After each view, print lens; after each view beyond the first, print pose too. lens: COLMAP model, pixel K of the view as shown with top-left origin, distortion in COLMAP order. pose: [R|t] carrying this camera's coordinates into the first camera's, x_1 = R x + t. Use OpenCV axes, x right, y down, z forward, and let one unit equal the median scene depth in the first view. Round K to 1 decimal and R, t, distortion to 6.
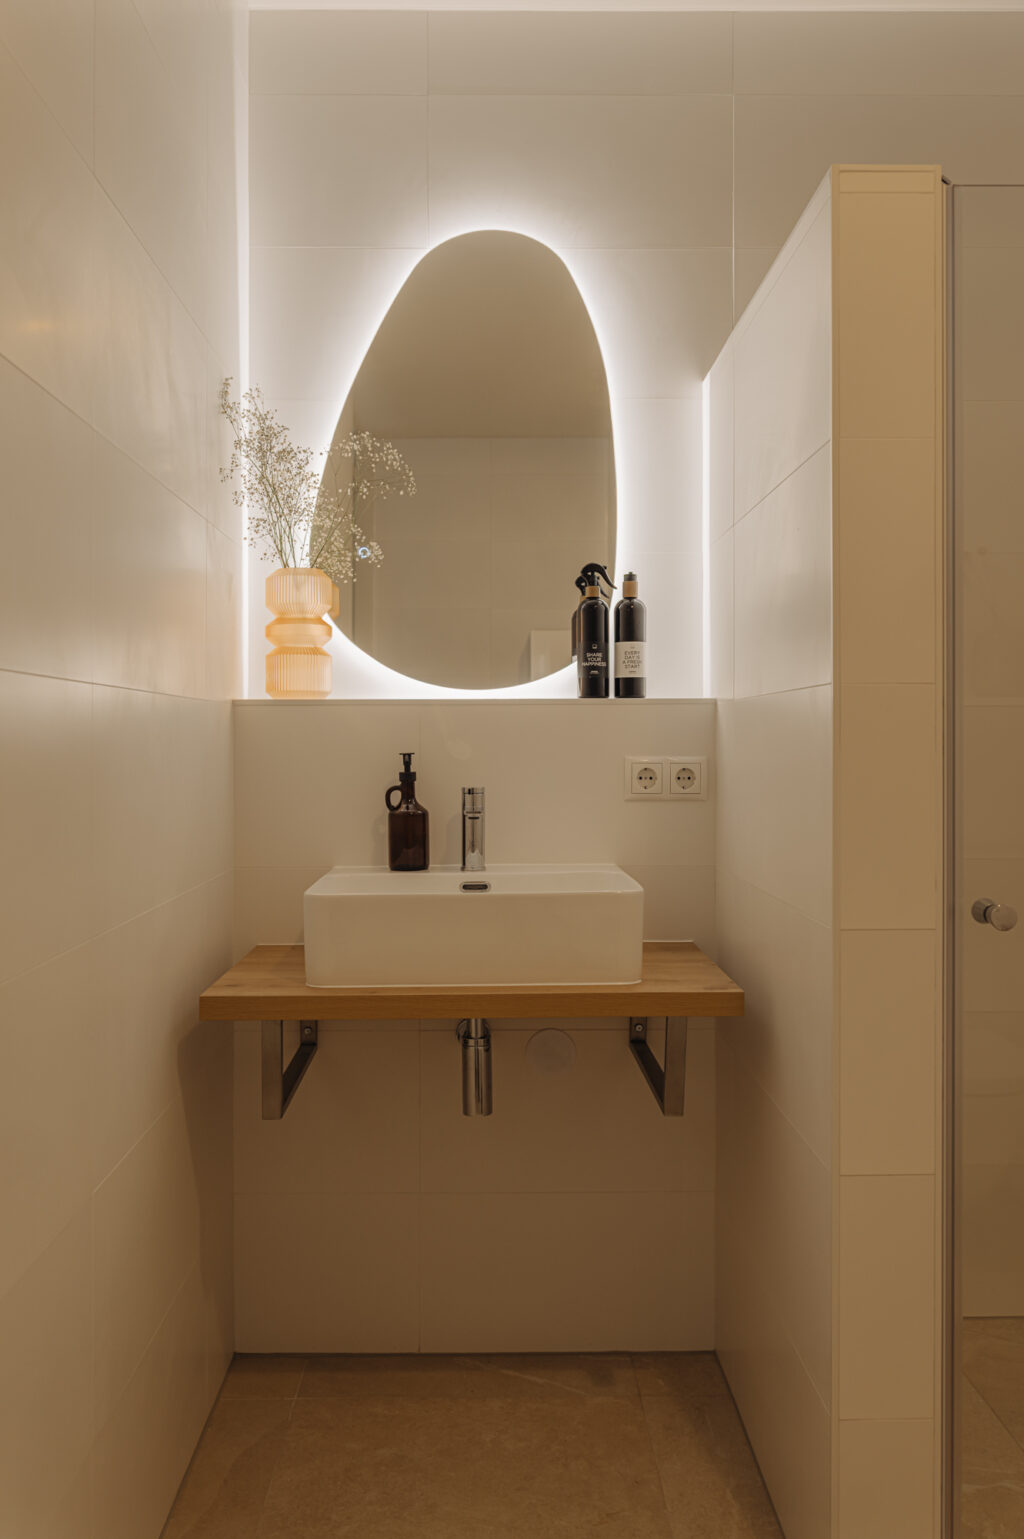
lens RADIAL K [[1230.8, 0, 511.3], [0, 1230.8, 757.4], [0, 0, 1]] dist [-0.011495, 0.007169]
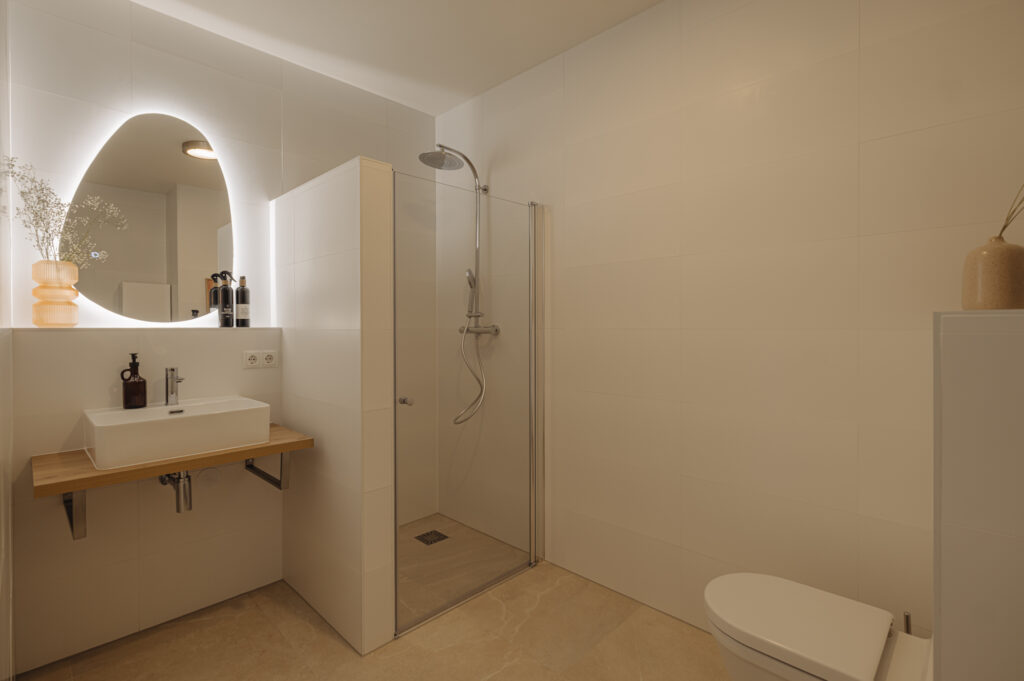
lens RADIAL K [[482.5, 0, 519.4], [0, 482.5, 337.5], [0, 0, 1]] dist [-0.000136, 0.000207]
pose [[0.695925, -0.013993, 0.717978, -0.214289], [0.005804, 0.999887, 0.013862, -0.038136], [-0.718091, -0.005480, 0.695927, -0.064664]]
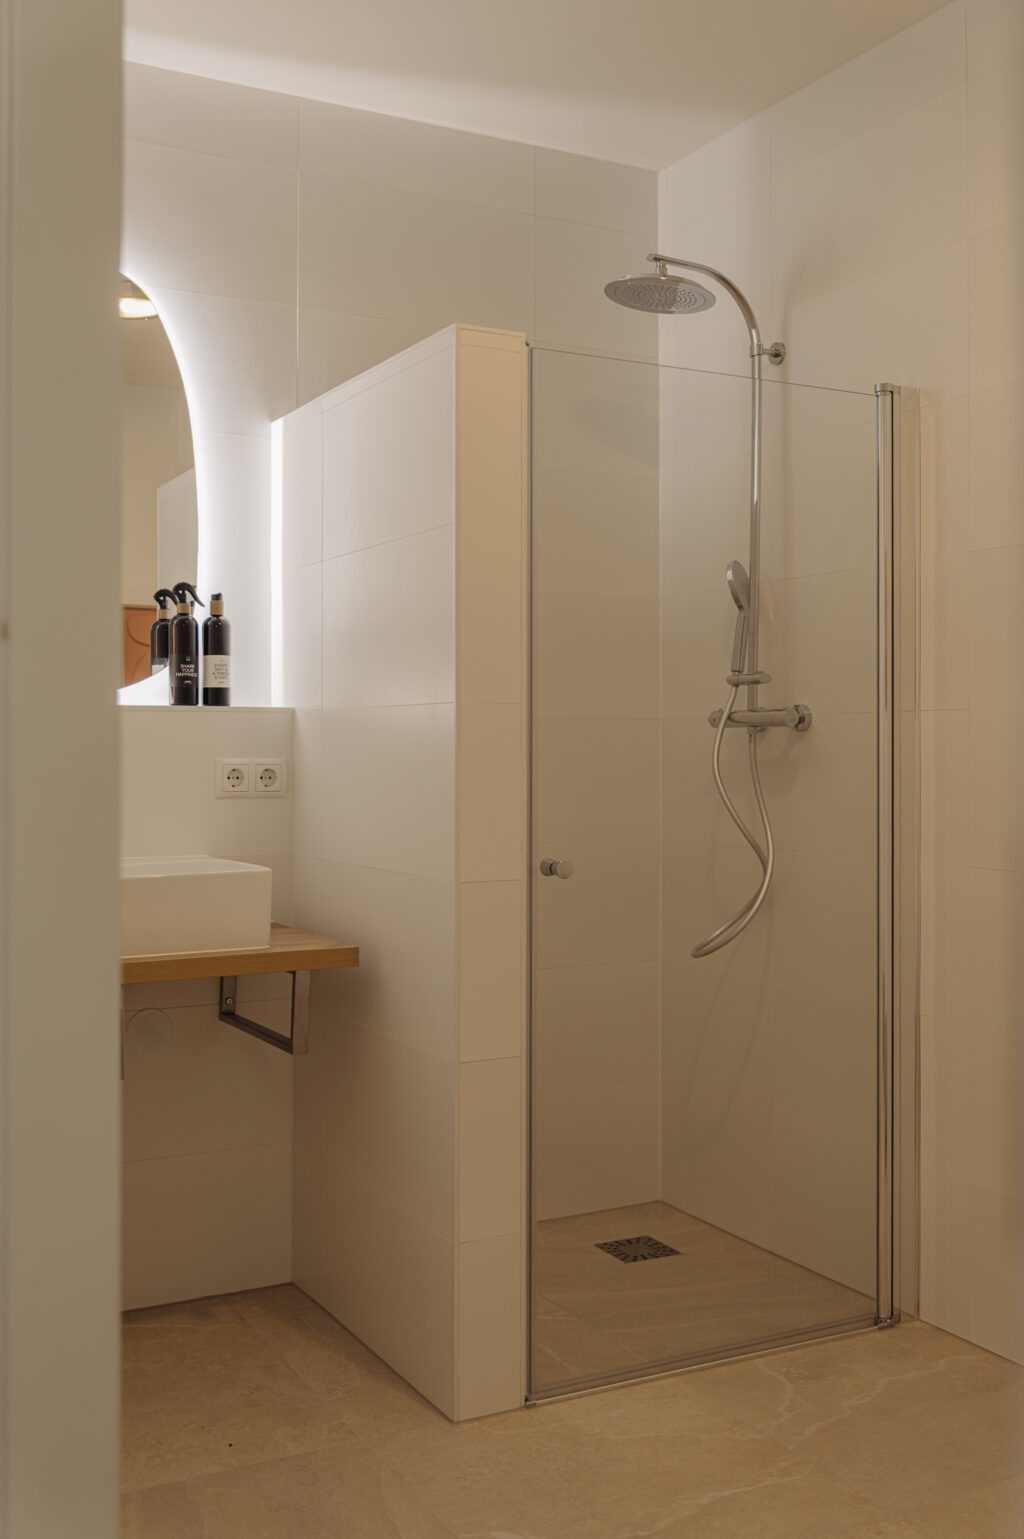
lens RADIAL K [[1597.8, 0, 568.4], [0, 1597.8, 782.4], [0, 0, 1]] dist [-0.025319, 0.000000]
pose [[0.866598, -0.006016, 0.498971, -0.352060], [0.002042, 0.999962, 0.008509, 0.009194], [-0.499003, -0.006355, 0.866577, -0.409760]]
